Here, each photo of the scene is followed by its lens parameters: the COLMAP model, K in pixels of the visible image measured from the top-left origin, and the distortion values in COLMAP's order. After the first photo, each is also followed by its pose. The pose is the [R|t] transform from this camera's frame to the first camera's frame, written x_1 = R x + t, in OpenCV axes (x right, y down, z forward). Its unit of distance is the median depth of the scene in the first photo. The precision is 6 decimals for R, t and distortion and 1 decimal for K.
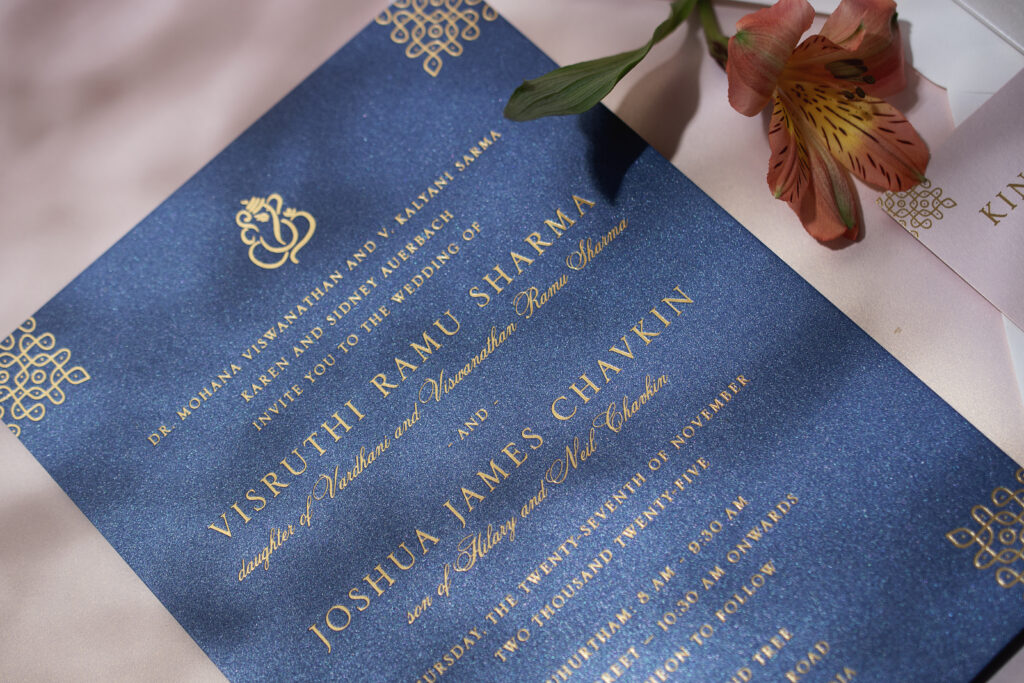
lens RADIAL K [[1868.7, 0, 512.0], [0, 1868.7, 341.5], [0, 0, 1]] dist [0.009149, -0.201382]
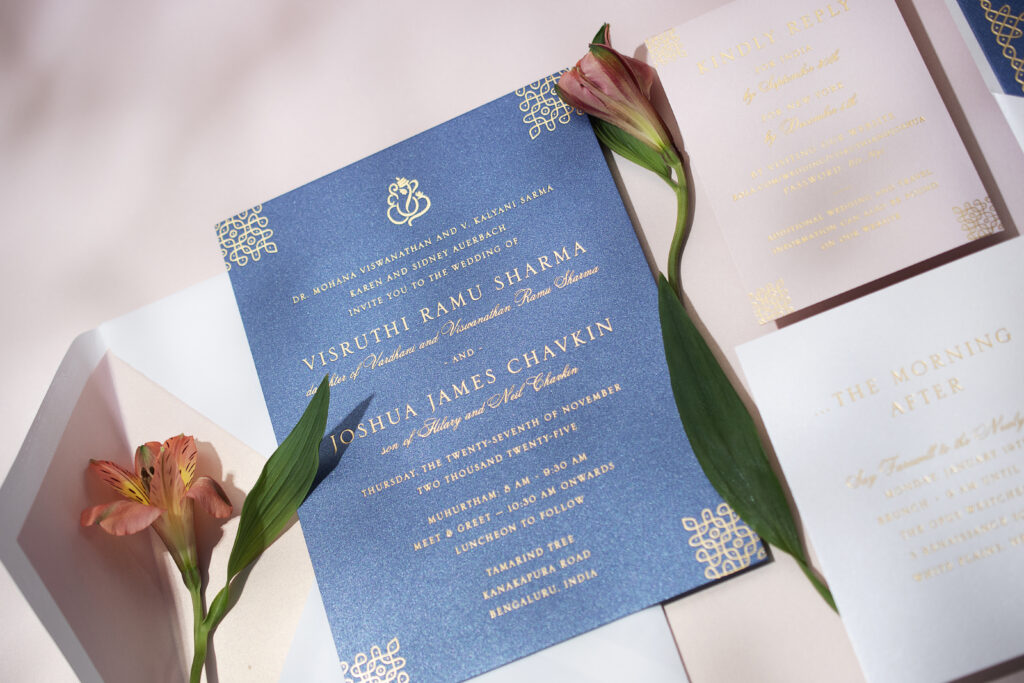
lens RADIAL K [[1868.7, 0, 512.0], [0, 1868.7, 341.5], [0, 0, 1]] dist [0.009149, -0.201382]
pose [[0.906812, 0.338623, -0.251049, 0.418722], [-0.309471, 0.939171, 0.148948, -0.222234], [0.286215, -0.057375, 0.956446, -0.557516]]
